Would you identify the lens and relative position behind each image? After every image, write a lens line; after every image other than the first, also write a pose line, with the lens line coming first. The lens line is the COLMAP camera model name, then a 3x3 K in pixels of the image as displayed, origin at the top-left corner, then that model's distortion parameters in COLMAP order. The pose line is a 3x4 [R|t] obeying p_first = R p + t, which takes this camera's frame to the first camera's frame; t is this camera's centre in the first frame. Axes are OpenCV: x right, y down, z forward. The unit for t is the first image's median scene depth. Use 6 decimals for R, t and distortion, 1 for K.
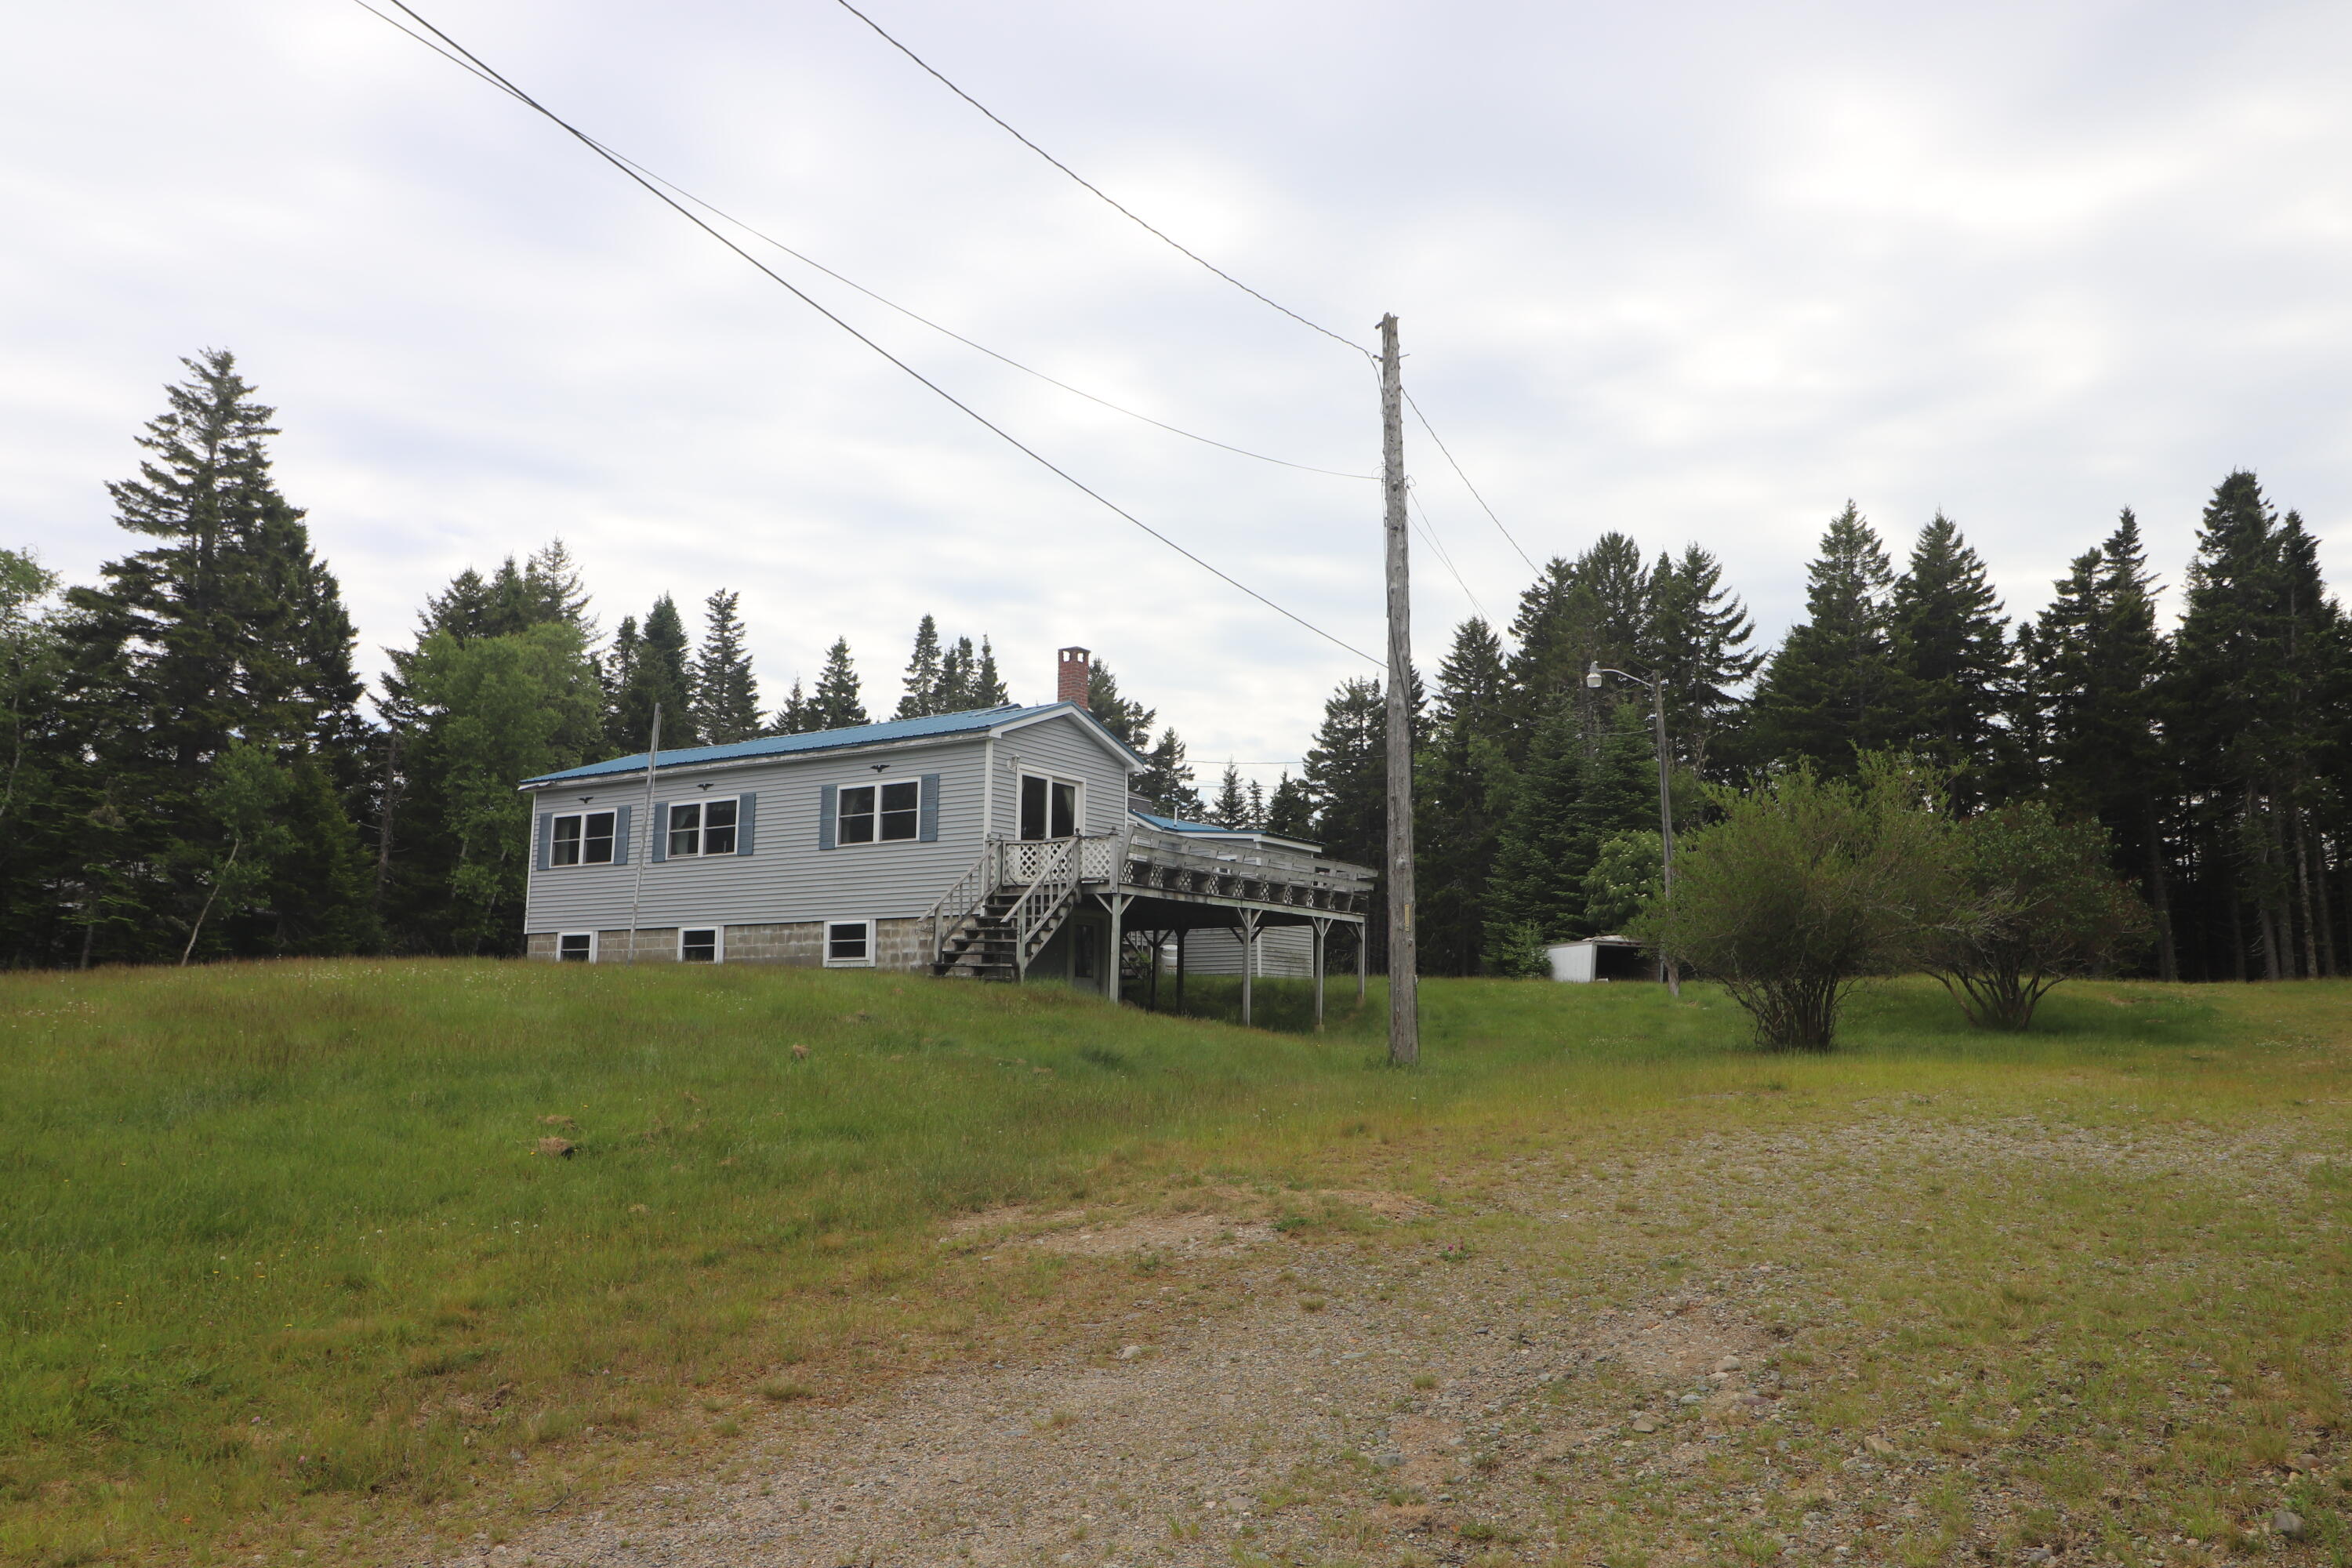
lens RADIAL K [[1730.1, 0, 1176.0], [0, 1730.1, 784.0], [0, 0, 1]] dist [0.013075, -0.004063]
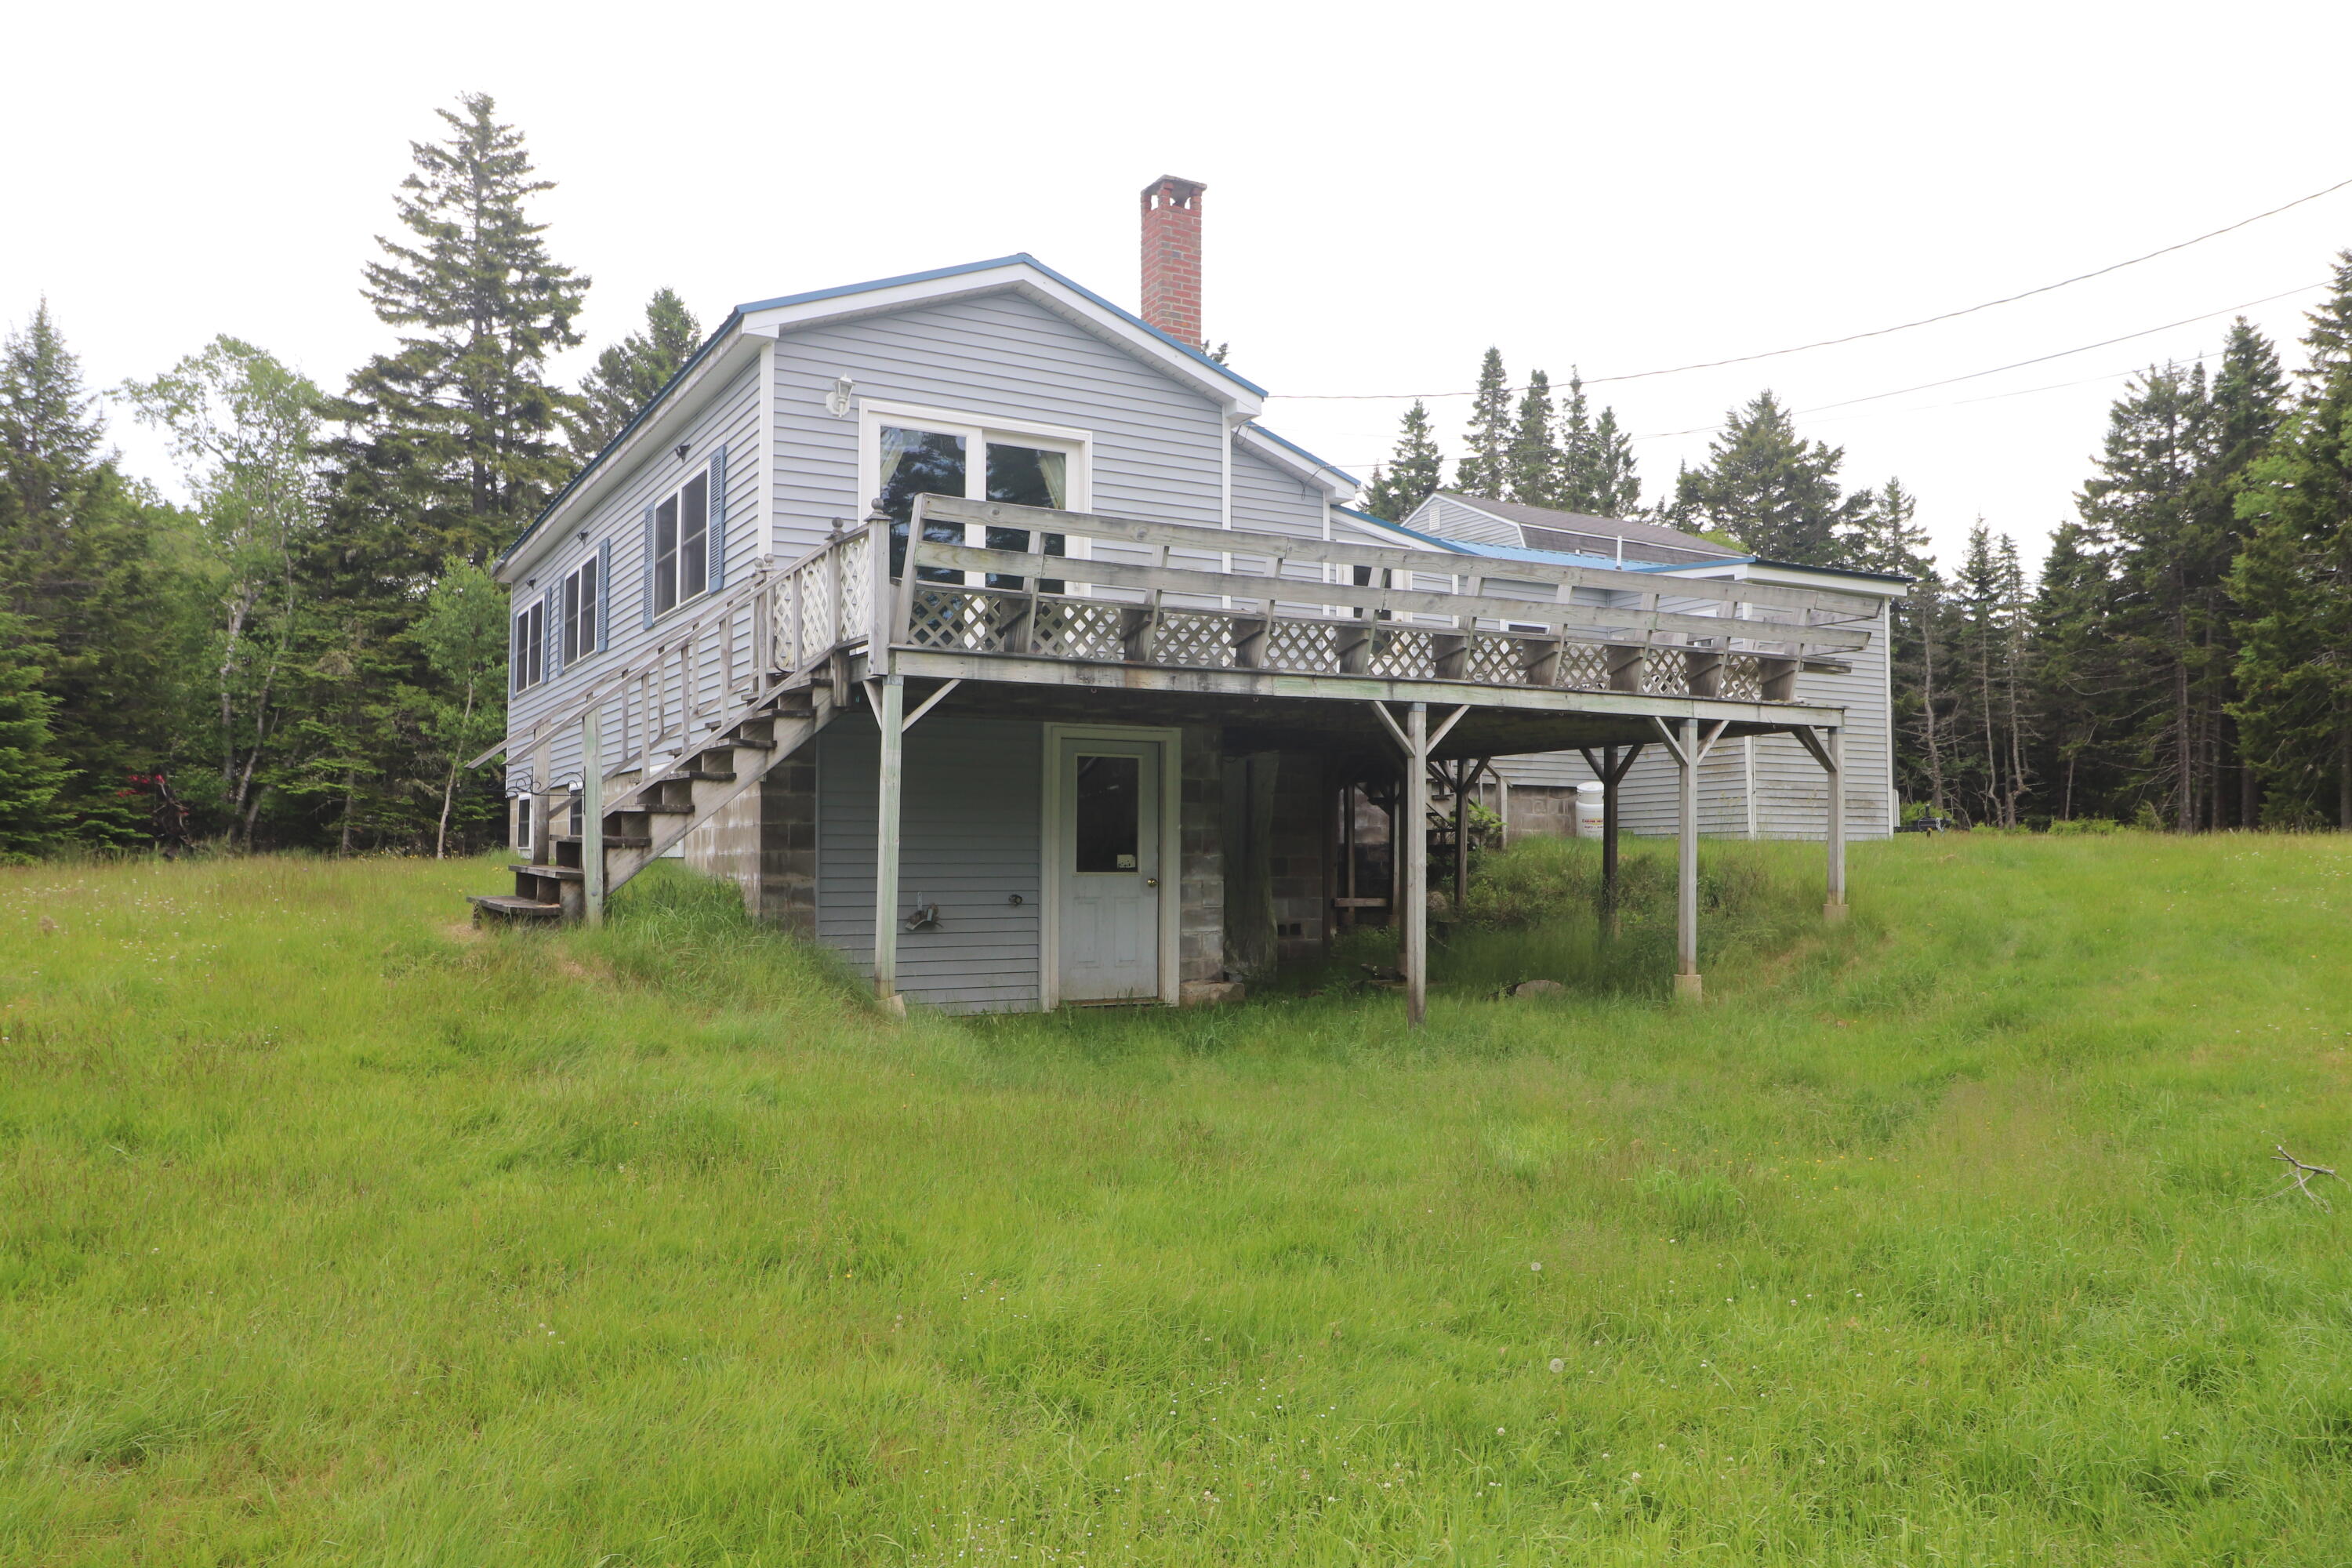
lens RADIAL K [[1730.1, 0, 1176.0], [0, 1730.1, 784.0], [0, 0, 1]] dist [0.013075, -0.004063]
pose [[0.893936, -0.028097, -0.447313, 0.066697], [0.071708, 0.994143, 0.080861, 0.021179], [0.442421, -0.104360, 0.890715, 0.241505]]
